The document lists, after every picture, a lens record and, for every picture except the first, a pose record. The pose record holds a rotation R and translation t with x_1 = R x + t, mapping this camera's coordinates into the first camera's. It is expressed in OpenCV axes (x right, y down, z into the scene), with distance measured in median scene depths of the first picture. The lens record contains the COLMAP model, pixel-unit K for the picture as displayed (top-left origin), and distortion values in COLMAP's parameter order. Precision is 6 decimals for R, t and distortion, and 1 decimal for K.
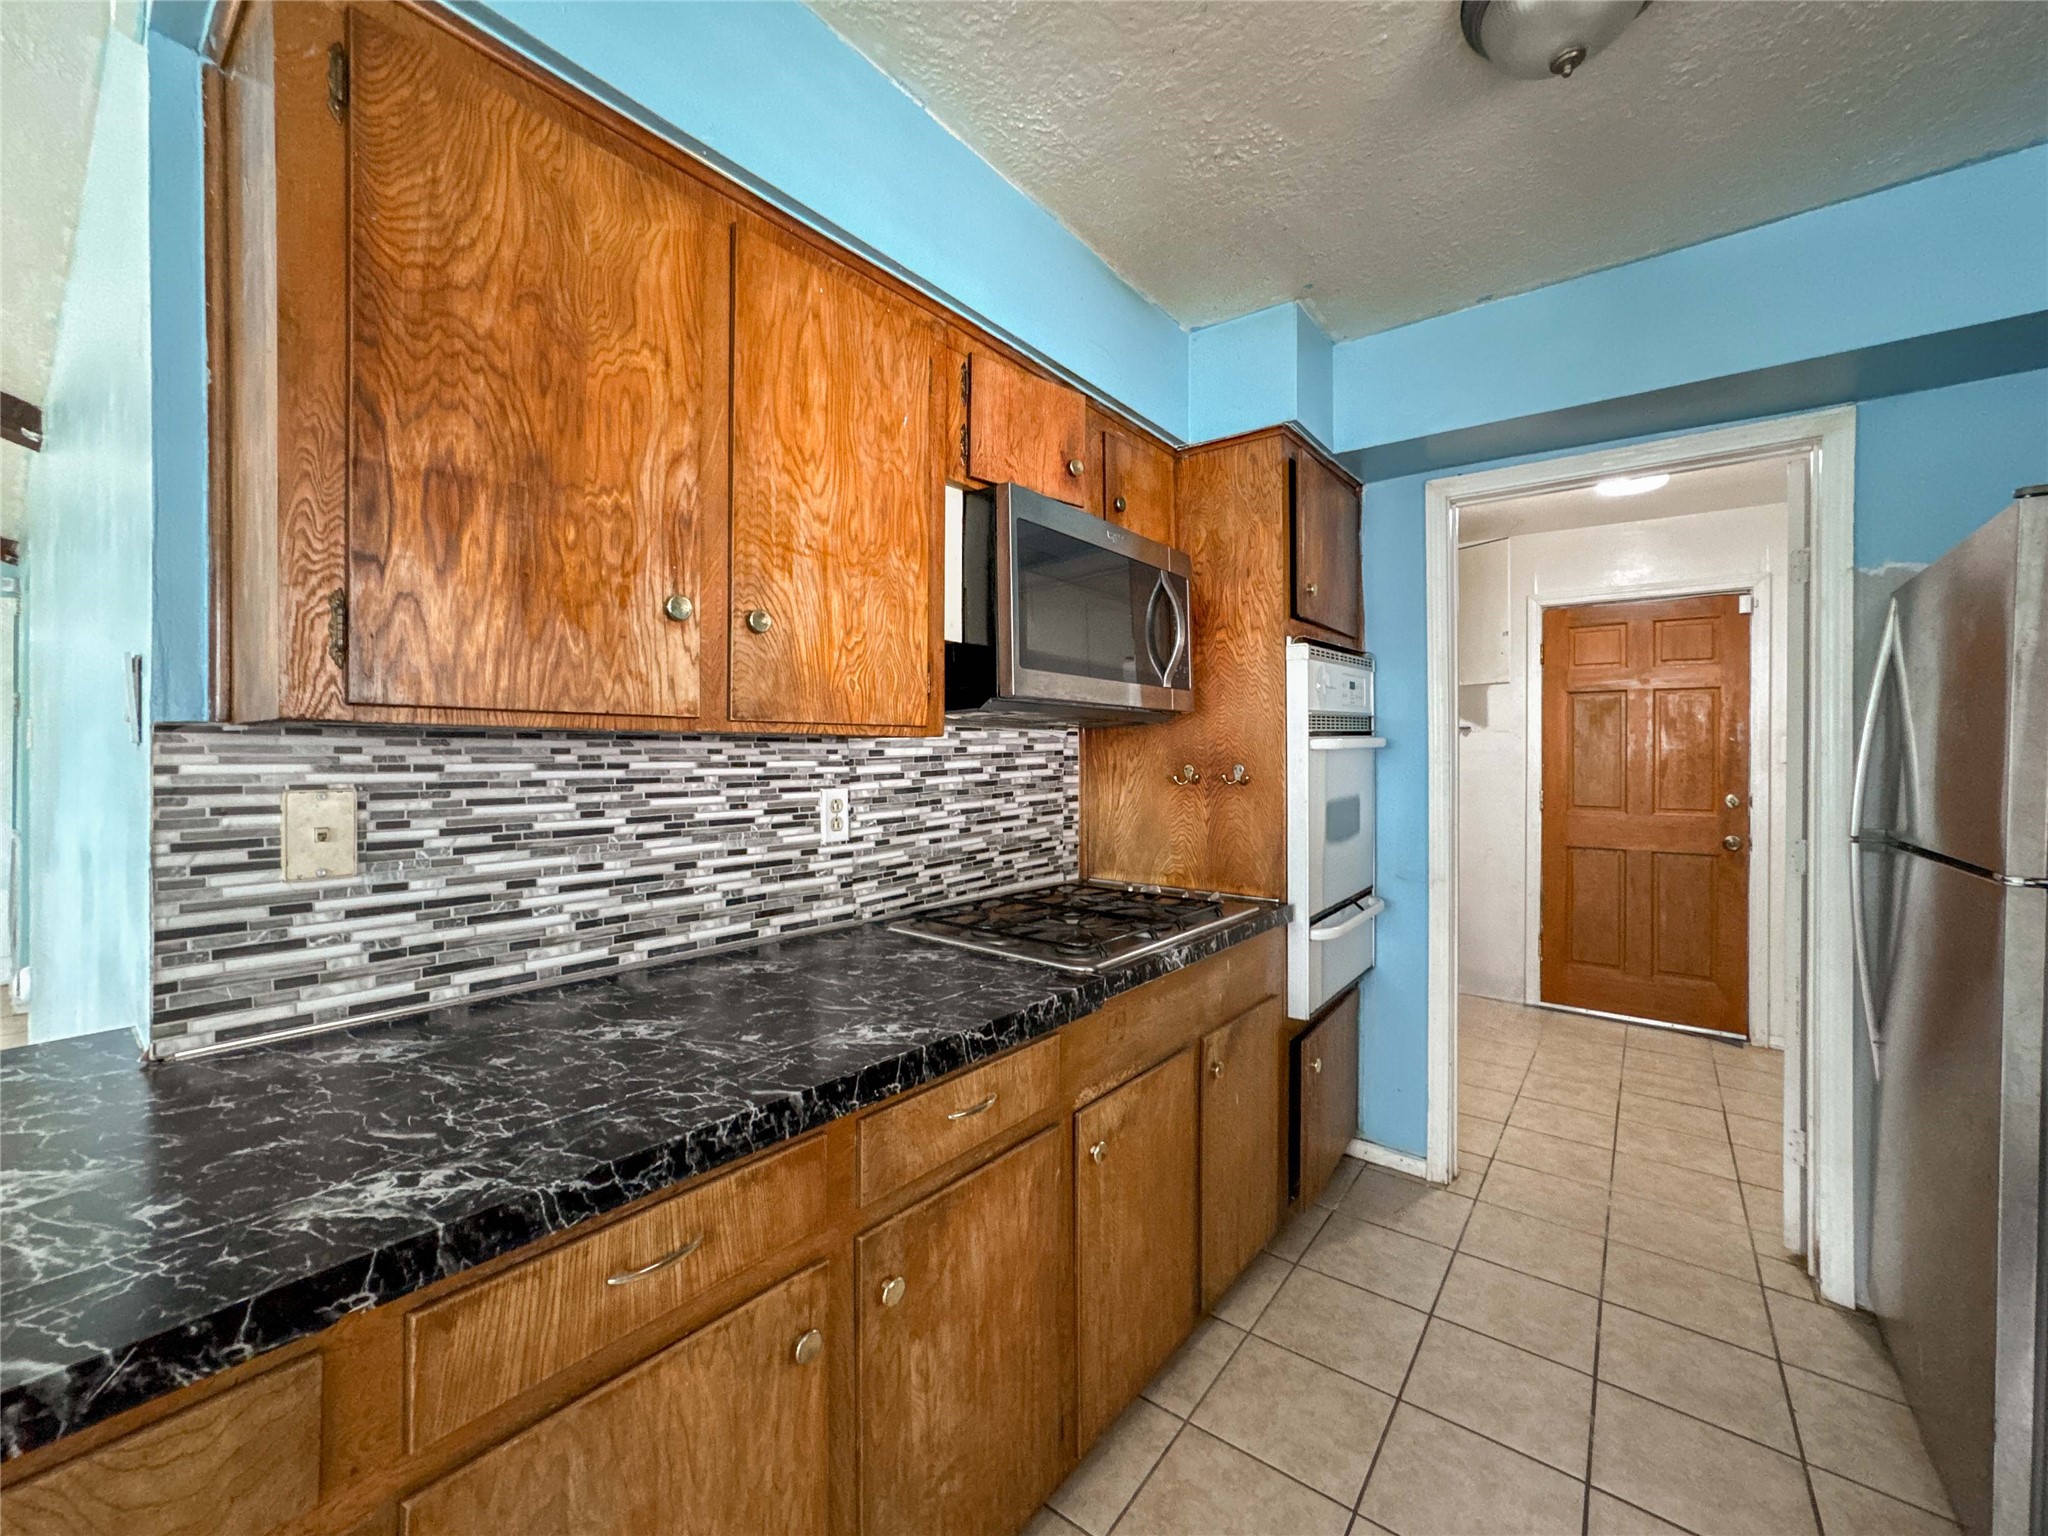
lens RADIAL K [[838.4, 0, 1019.8], [0, 838.4, 757.8], [0, 0, 1]] dist [-0.034591, 0.014068]
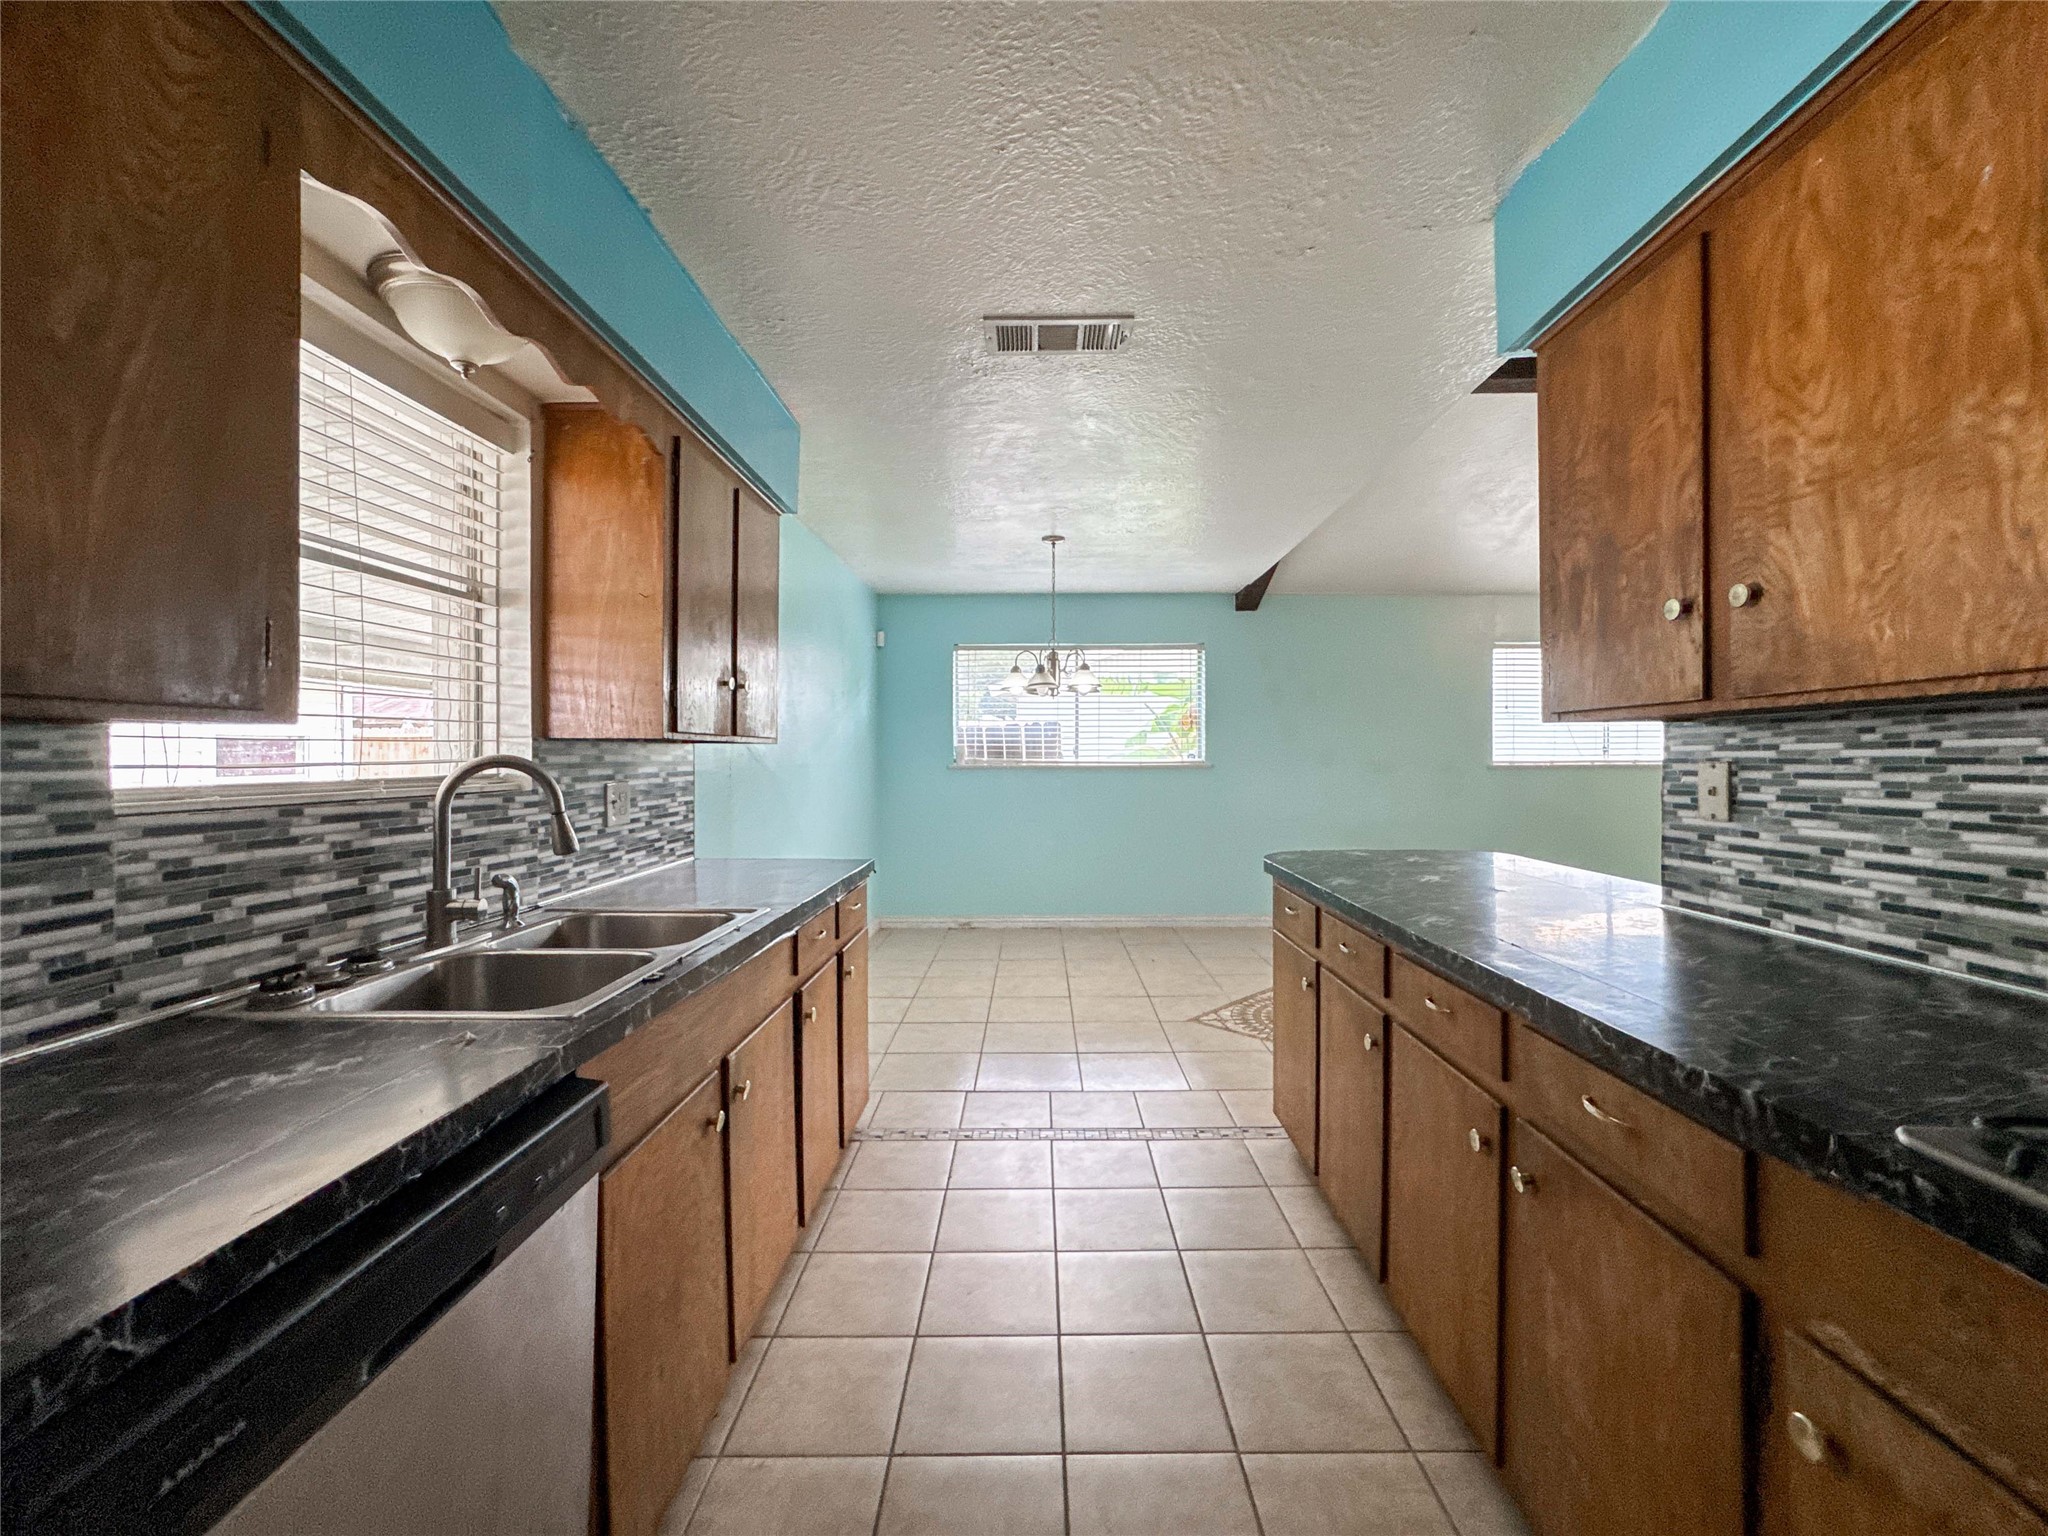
lens RADIAL K [[828.6, 0, 1025.8], [0, 828.6, 765.3], [0, 0, 1]] dist [0.002804, 0.000587]
pose [[-0.801889, 0.006293, -0.597440, 0.637859], [0.002058, 0.999968, 0.007769, 0.018125], [0.597469, 0.005000, -0.801876, 0.861447]]
